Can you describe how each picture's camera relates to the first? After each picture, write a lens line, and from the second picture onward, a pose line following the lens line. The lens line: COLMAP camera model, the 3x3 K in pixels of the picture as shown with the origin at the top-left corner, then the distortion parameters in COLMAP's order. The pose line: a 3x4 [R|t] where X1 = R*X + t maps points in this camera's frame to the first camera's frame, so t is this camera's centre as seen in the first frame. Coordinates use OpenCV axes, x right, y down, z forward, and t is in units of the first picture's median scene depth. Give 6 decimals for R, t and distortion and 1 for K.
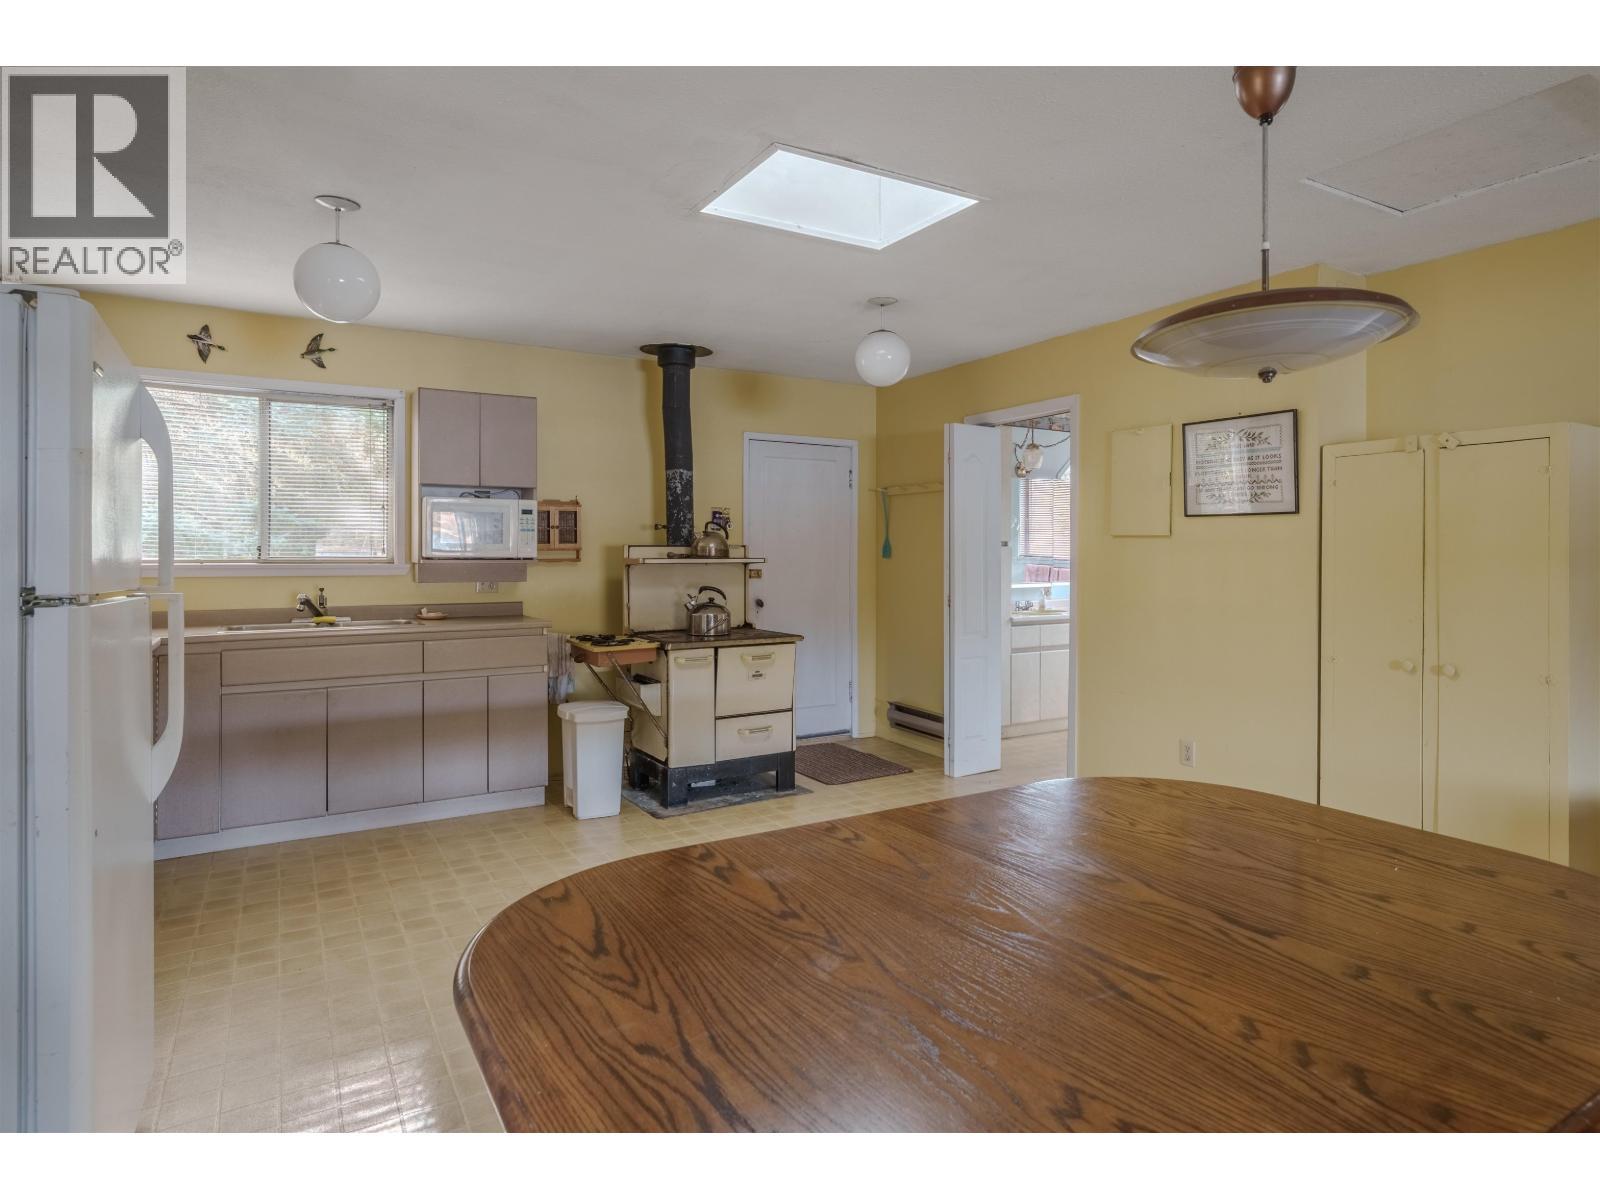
lens RADIAL K [[926.3, 0, 803.5], [0, 926.3, 599.9], [0, 0, 1]] dist [-0.006554, -0.000309]
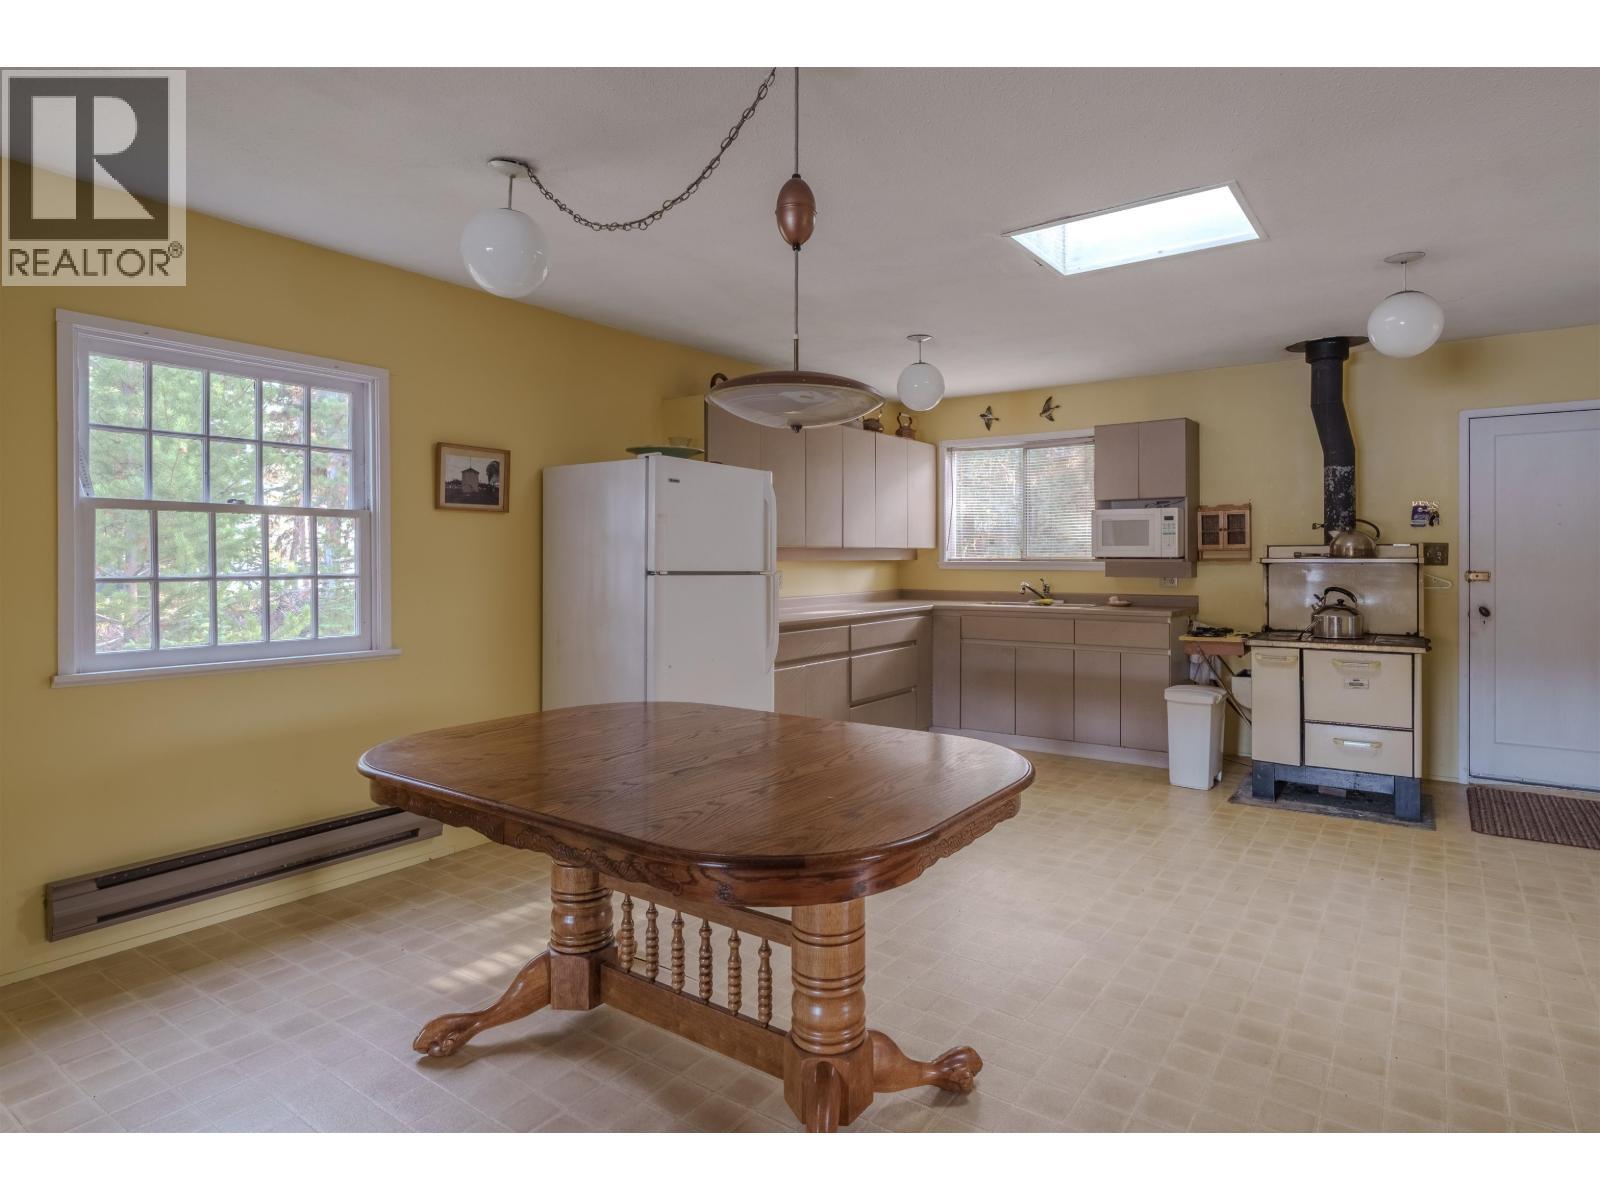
lens RADIAL K [[859.3, 0, 801.2], [0, 859.3, 587.5], [0, 0, 1]] dist [0.006441, 0.001574]
pose [[0.376967, 0.034161, -0.925597, 0.531107], [-0.043623, 0.998865, 0.019099, -0.007567], [0.925199, 0.033178, 0.378029, 0.160241]]
